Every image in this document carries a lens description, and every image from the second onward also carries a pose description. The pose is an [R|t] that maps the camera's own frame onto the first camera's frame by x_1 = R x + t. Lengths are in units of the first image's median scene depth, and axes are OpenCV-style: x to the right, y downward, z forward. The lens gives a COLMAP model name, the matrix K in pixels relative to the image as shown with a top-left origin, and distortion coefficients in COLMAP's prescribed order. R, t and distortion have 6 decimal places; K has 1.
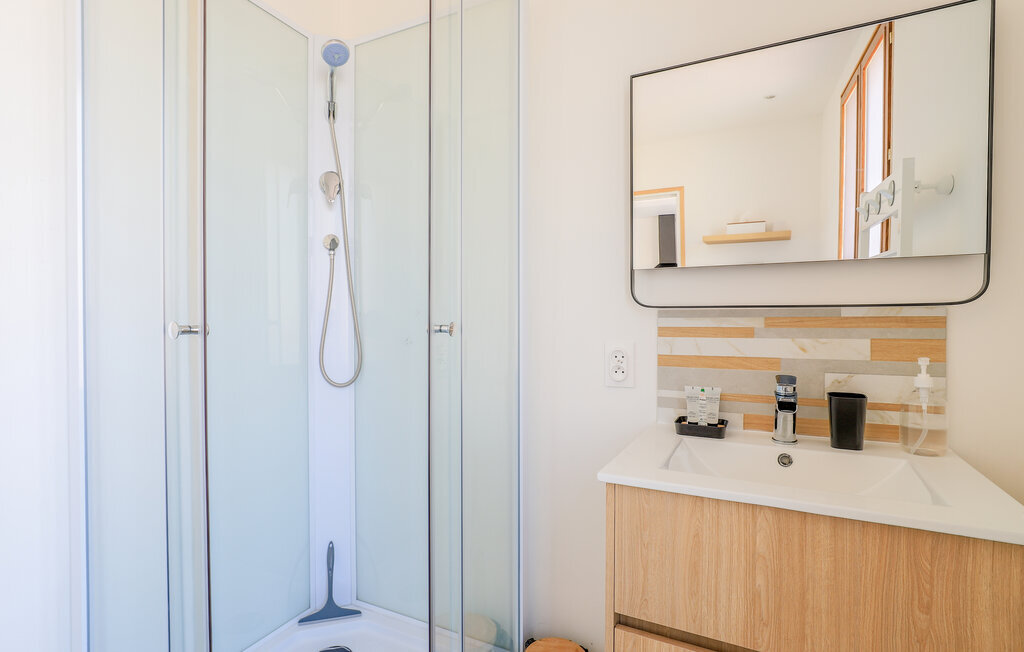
lens RADIAL K [[506.9, 0, 509.0], [0, 506.9, 324.2], [0, 0, 1]] dist [-0.047083, 0.019874]
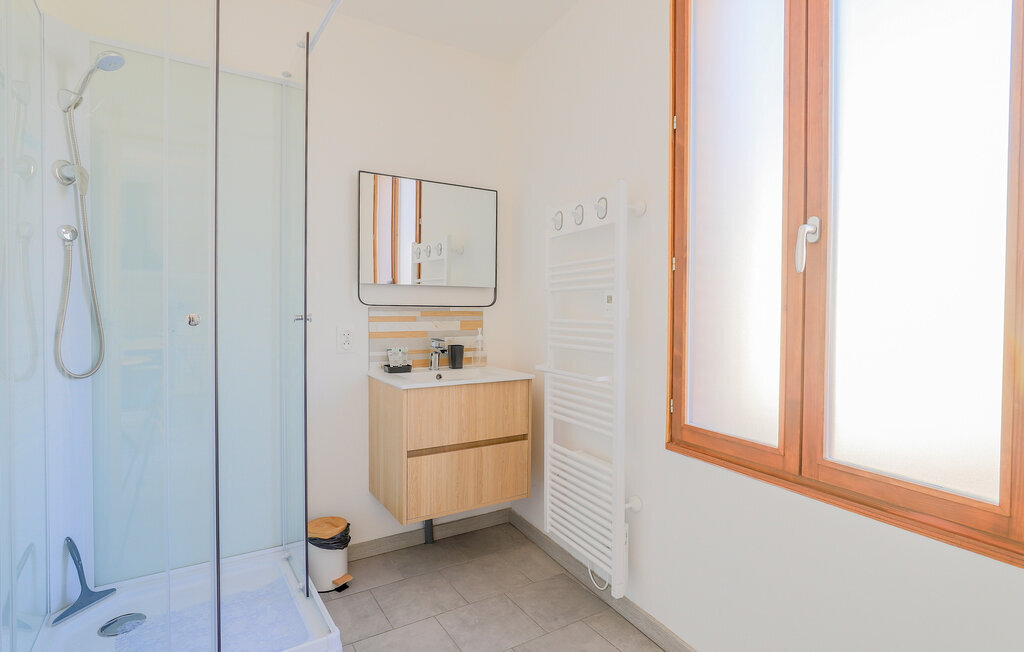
lens RADIAL K [[512.5, 0, 512.0], [0, 512.5, 326.0], [0, 0, 1]] dist [-0.048278, 0.017264]
pose [[0.497213, -0.020753, 0.867380, -1.182453], [0.003933, 0.999758, 0.021666, 0.002608], [-0.867619, -0.007361, 0.497174, -0.376694]]
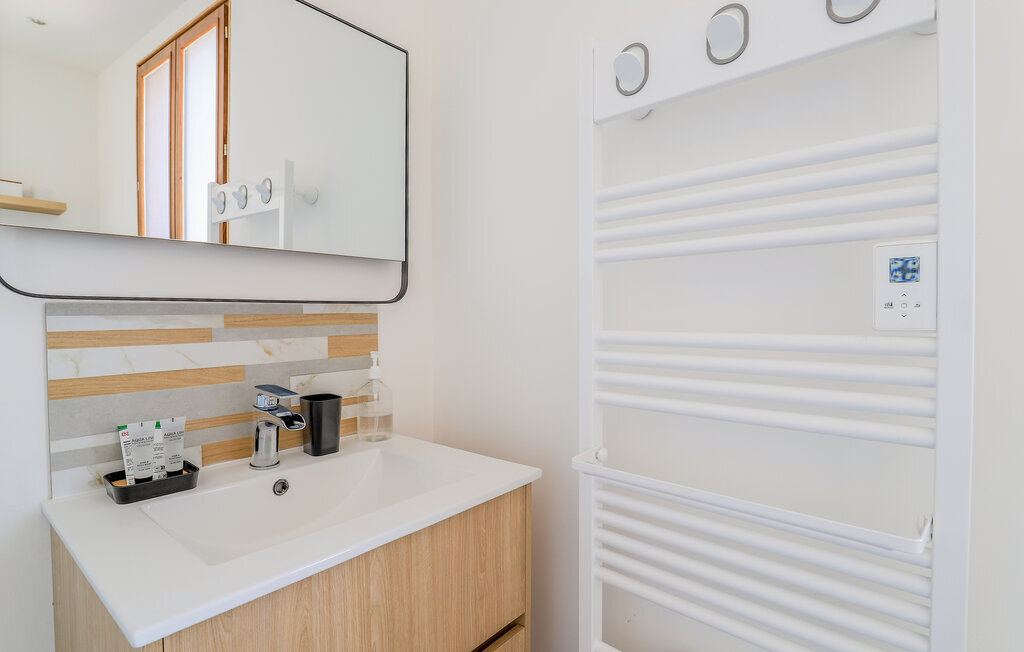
lens RADIAL K [[506.9, 0, 509.0], [0, 506.9, 324.2], [0, 0, 1]] dist [-0.047083, 0.019874]
pose [[0.192437, -0.020413, 0.981097, -0.176695], [0.014207, 0.999737, 0.018015, -0.007121], [-0.981206, 0.010472, 0.192677, 0.446425]]
